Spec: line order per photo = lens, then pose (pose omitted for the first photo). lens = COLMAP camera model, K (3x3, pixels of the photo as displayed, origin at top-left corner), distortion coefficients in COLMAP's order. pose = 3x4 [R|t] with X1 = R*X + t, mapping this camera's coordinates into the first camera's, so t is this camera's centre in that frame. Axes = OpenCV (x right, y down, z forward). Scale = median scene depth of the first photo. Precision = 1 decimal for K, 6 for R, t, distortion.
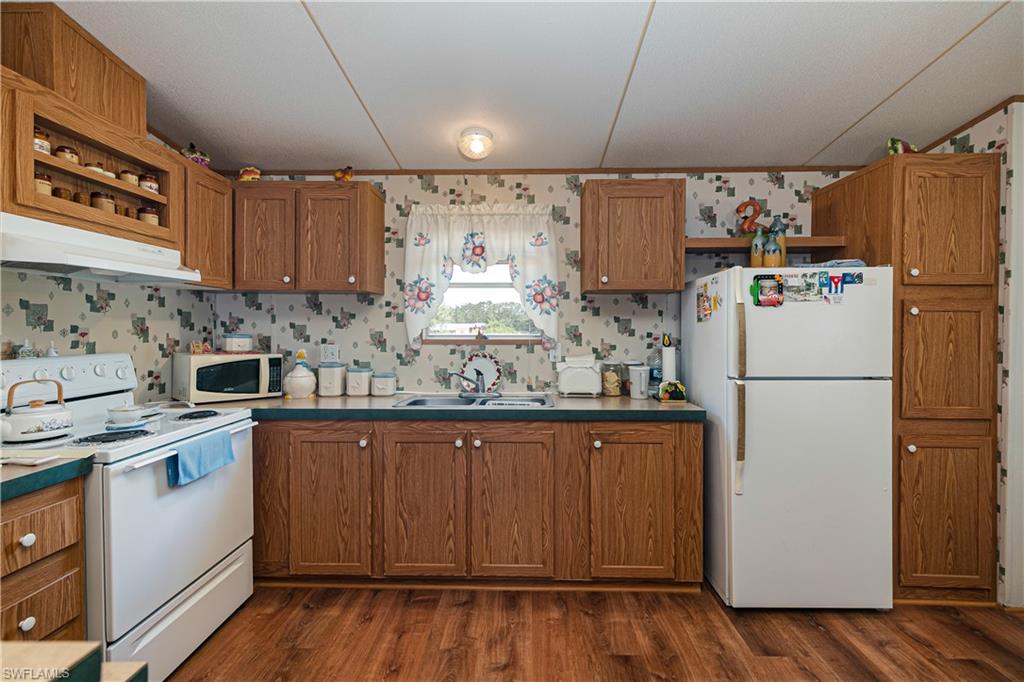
lens RADIAL K [[477.9, 0, 523.9], [0, 477.9, 330.7], [0, 0, 1]] dist [0.013435, -0.000461]
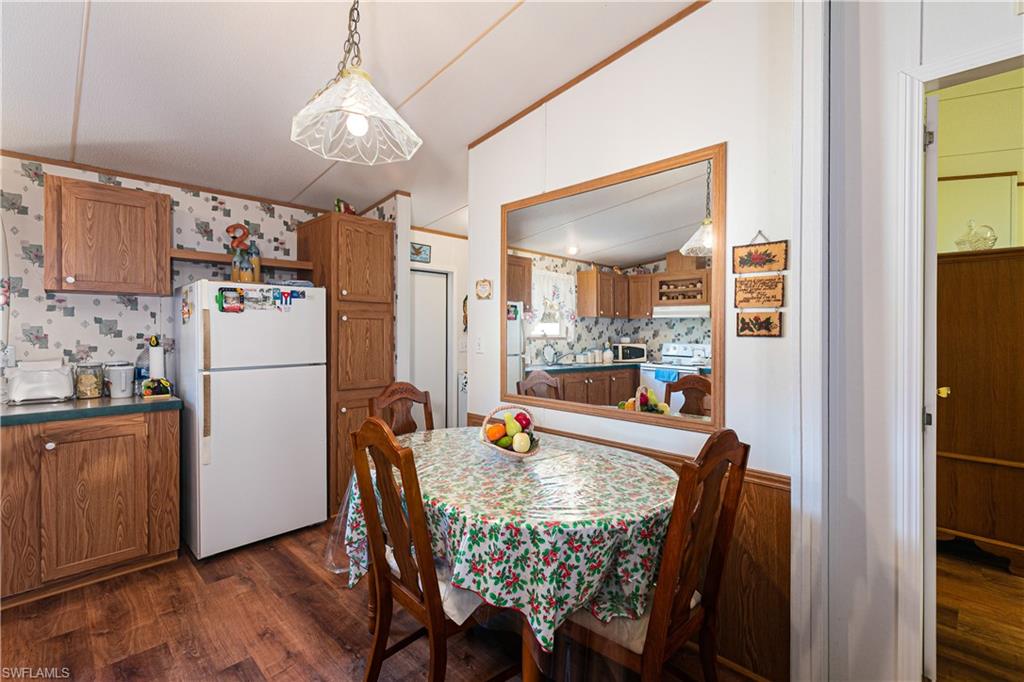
lens RADIAL K [[477.9, 0, 523.9], [0, 477.9, 330.7], [0, 0, 1]] dist [0.013435, -0.000461]
pose [[0.699393, -0.000470, 0.714737, 0.113805], [0.002096, 0.999997, -0.001394, 0.001047], [-0.714734, 0.002473, 0.699392, -0.376036]]
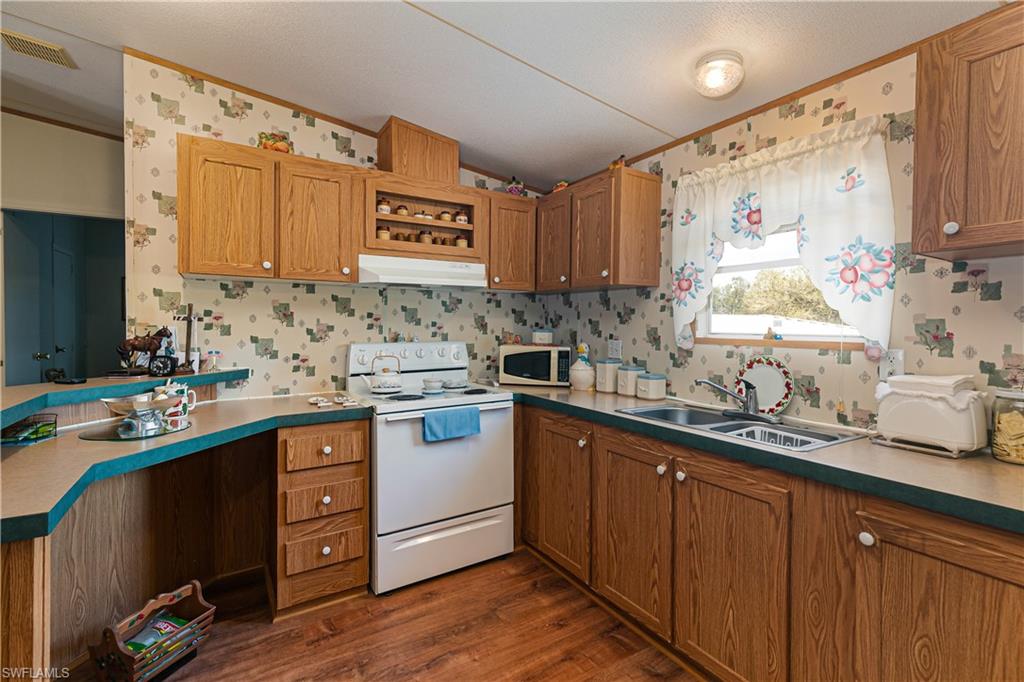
lens RADIAL K [[474.3, 0, 510.4], [0, 474.3, 326.7], [0, 0, 1]] dist [0.010696, -0.000732]
pose [[0.531027, 0.005310, -0.847338, 0.368006], [-0.005599, 0.999981, 0.002758, -0.001017], [0.847336, 0.003280, 0.531046, 0.347391]]
